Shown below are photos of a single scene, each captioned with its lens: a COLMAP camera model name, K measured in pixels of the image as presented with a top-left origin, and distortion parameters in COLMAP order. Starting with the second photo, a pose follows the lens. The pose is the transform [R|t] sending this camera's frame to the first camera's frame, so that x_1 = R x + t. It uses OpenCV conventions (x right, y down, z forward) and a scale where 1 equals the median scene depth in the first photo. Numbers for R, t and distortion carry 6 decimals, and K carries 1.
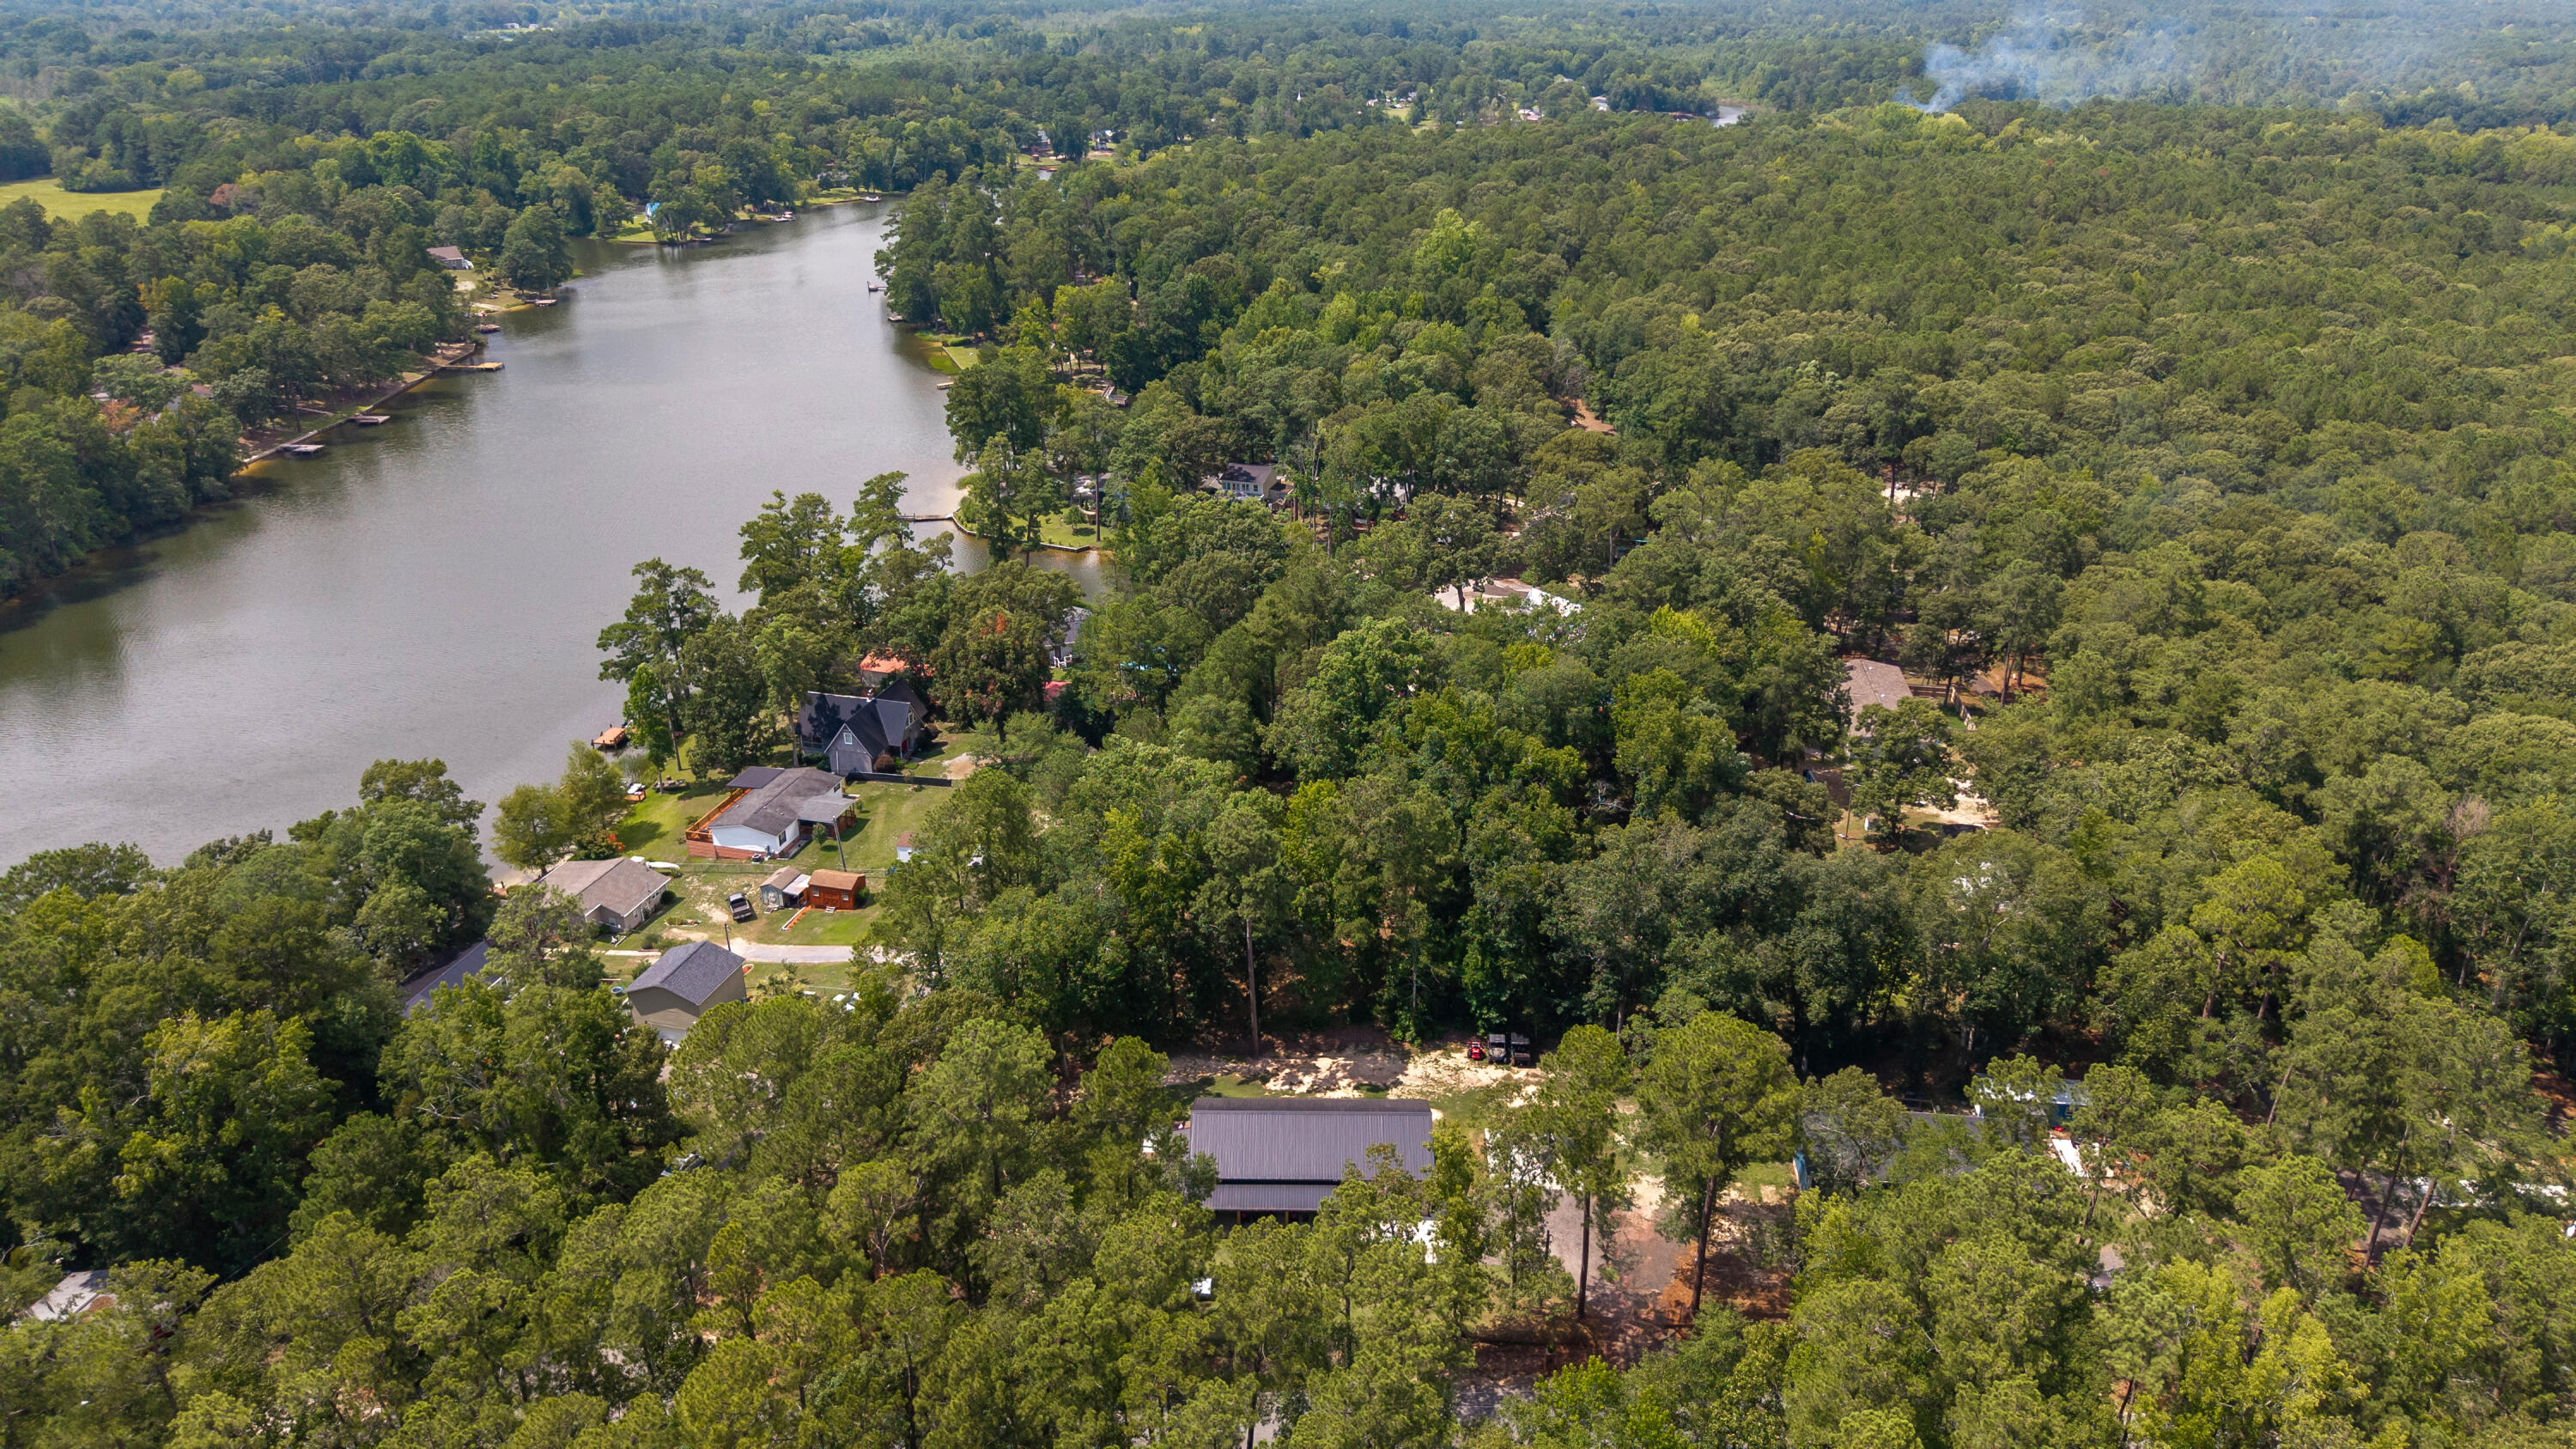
lens RADIAL K [[1709.3, 0, 1321.5], [0, 1709.3, 724.5], [0, 0, 1]] dist [0.037176, -0.146909]
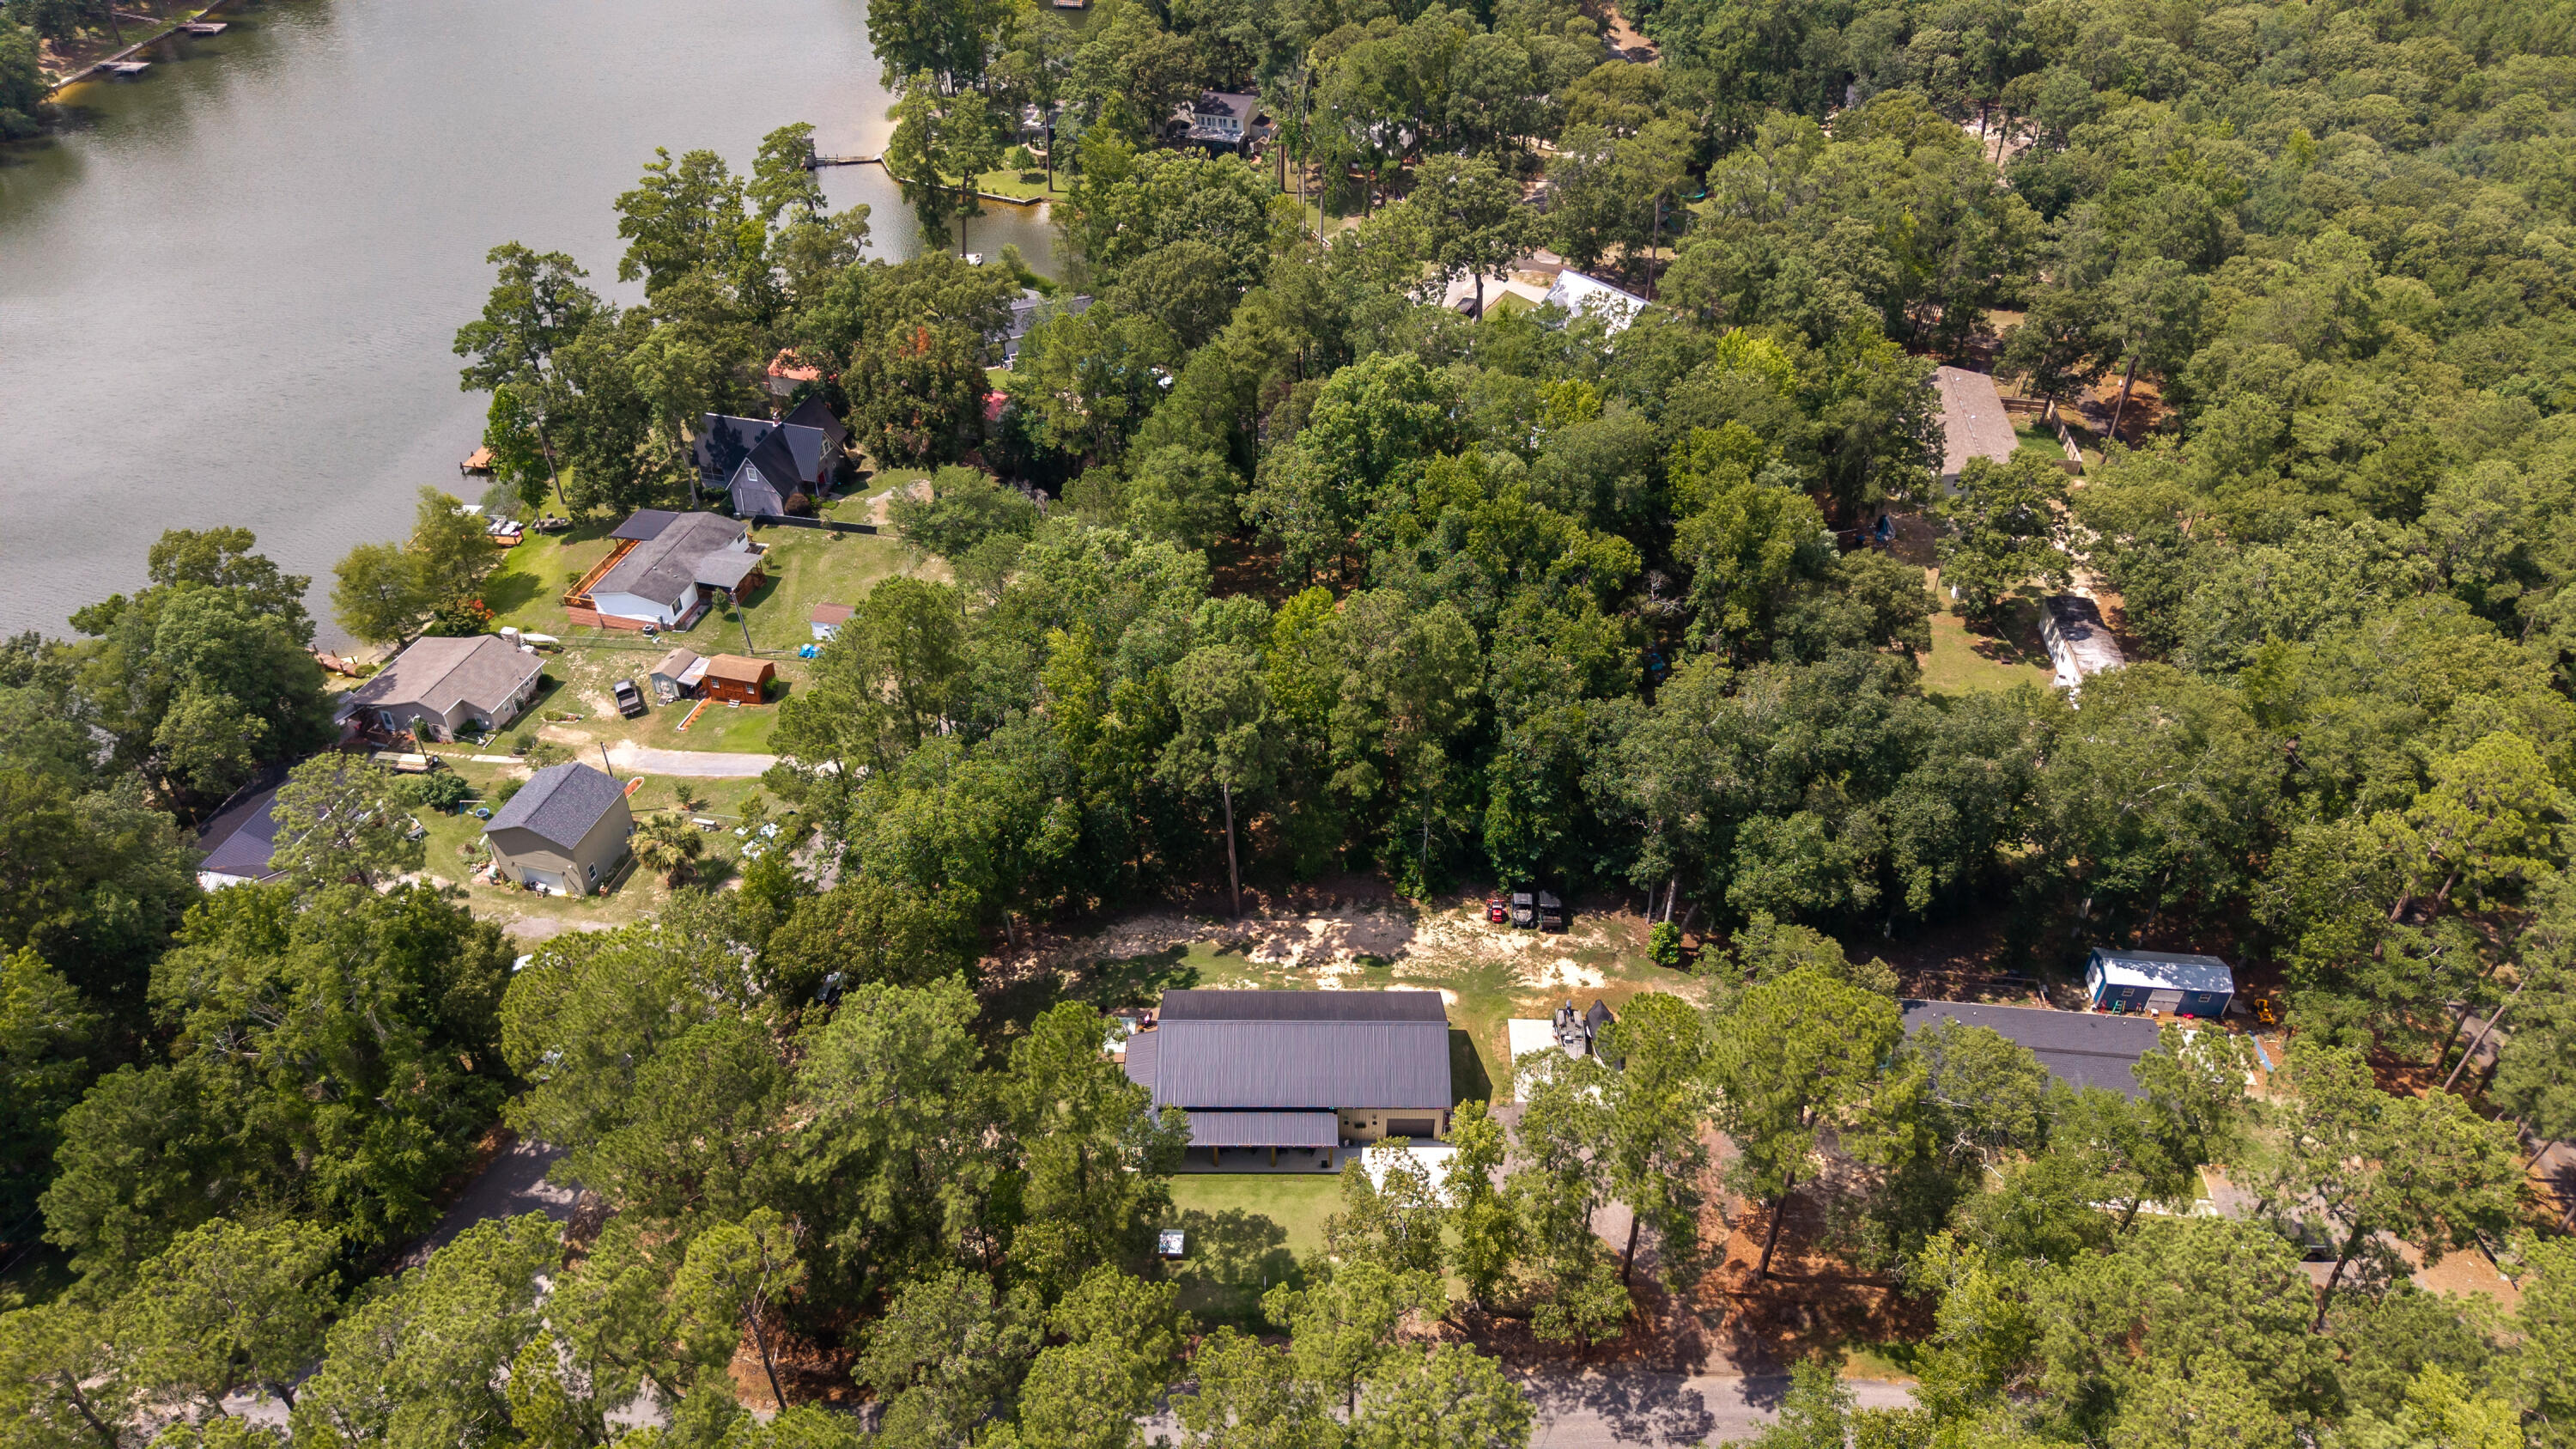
lens RADIAL K [[1690.2, 0, 1301.6], [0, 1690.2, 719.6], [0, 0, 1]] dist [0.005057, -0.029806]
pose [[0.999989, 0.004620, -0.000887, -0.004321], [-0.004279, 0.971534, 0.236862, -0.075722], [0.001957, -0.236856, 0.971543, 0.167092]]
